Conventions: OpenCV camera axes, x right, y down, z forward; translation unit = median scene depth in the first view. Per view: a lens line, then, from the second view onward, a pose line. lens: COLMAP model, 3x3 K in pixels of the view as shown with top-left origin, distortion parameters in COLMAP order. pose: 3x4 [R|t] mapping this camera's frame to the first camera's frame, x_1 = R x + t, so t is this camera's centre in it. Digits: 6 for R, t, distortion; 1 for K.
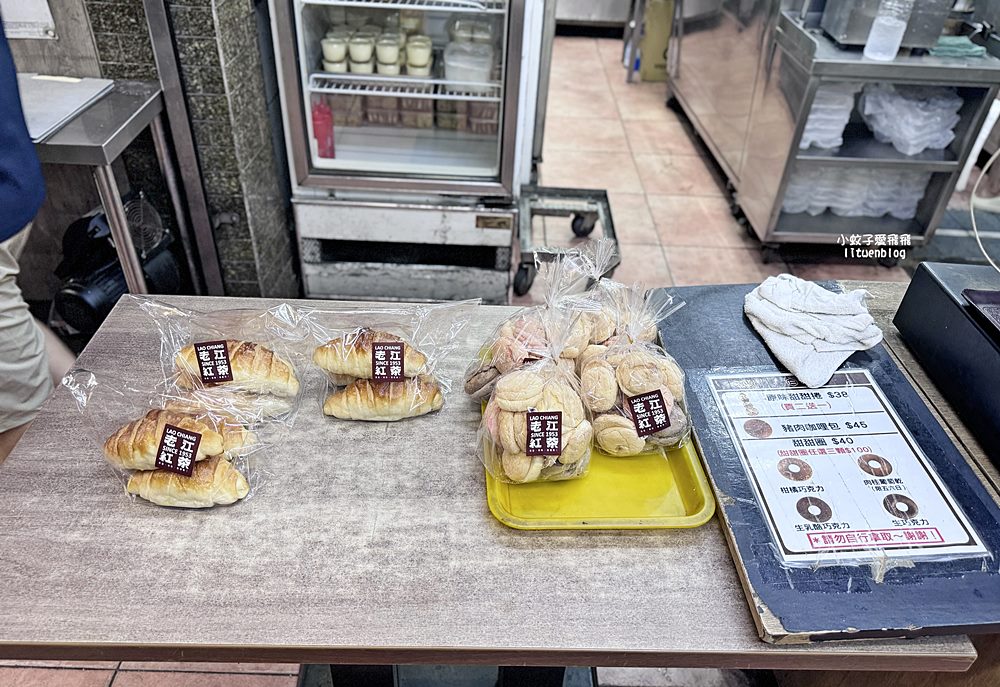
lens RADIAL K [[737.7, 0, 500.0], [0, 737.7, 343.5], [0, 0, 1]] dist [0.031499, -0.049464]
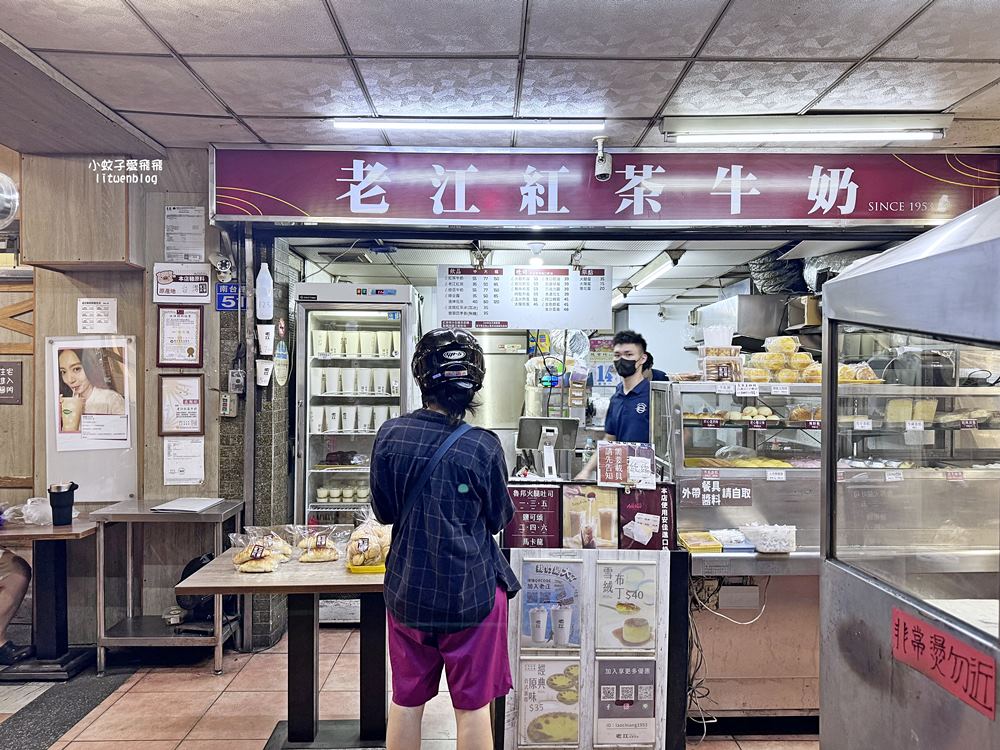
lens RADIAL K [[720.7, 0, 500.0], [0, 720.7, 375.0], [0, 0, 1]] dist [0.117040, -0.001056]
pose [[0.998881, -0.044505, 0.015998, 0.269386], [0.045133, 0.795985, -0.603631, 0.622354], [0.014130, 0.603678, 0.797103, -0.871854]]
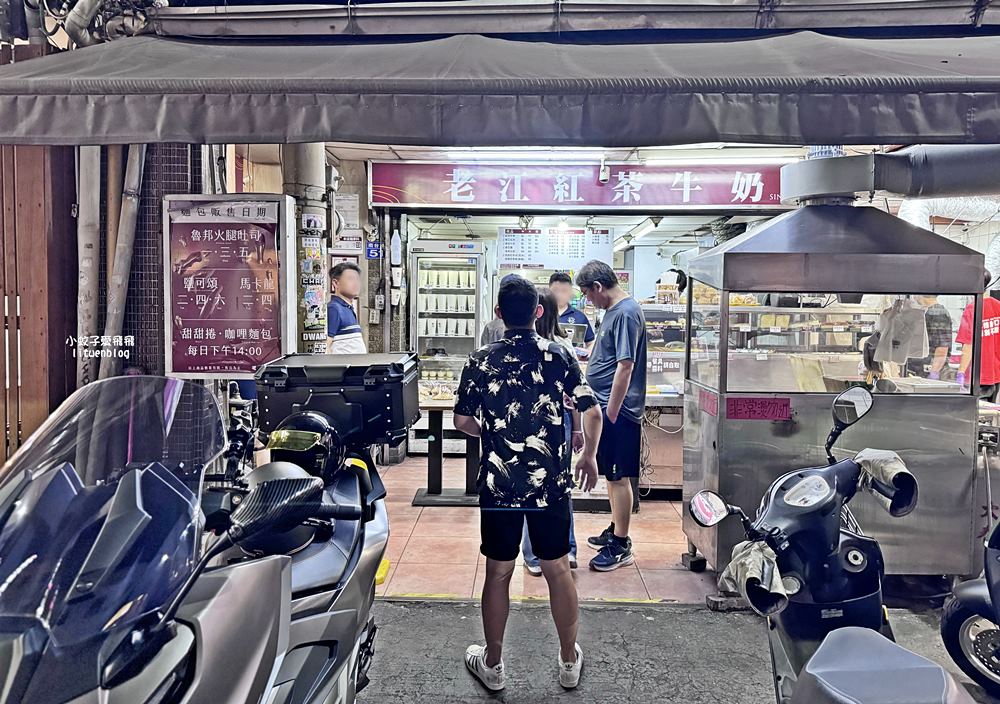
lens RADIAL K [[730.8, 0, 499.5], [0, 730.8, 334.9], [0, 0, 1]] dist [0.137407, 0.000139]
pose [[0.999166, -0.035149, -0.020761, 0.190081], [0.017241, 0.824333, -0.565843, 1.339786], [0.037003, 0.565014, 0.824251, -1.821964]]
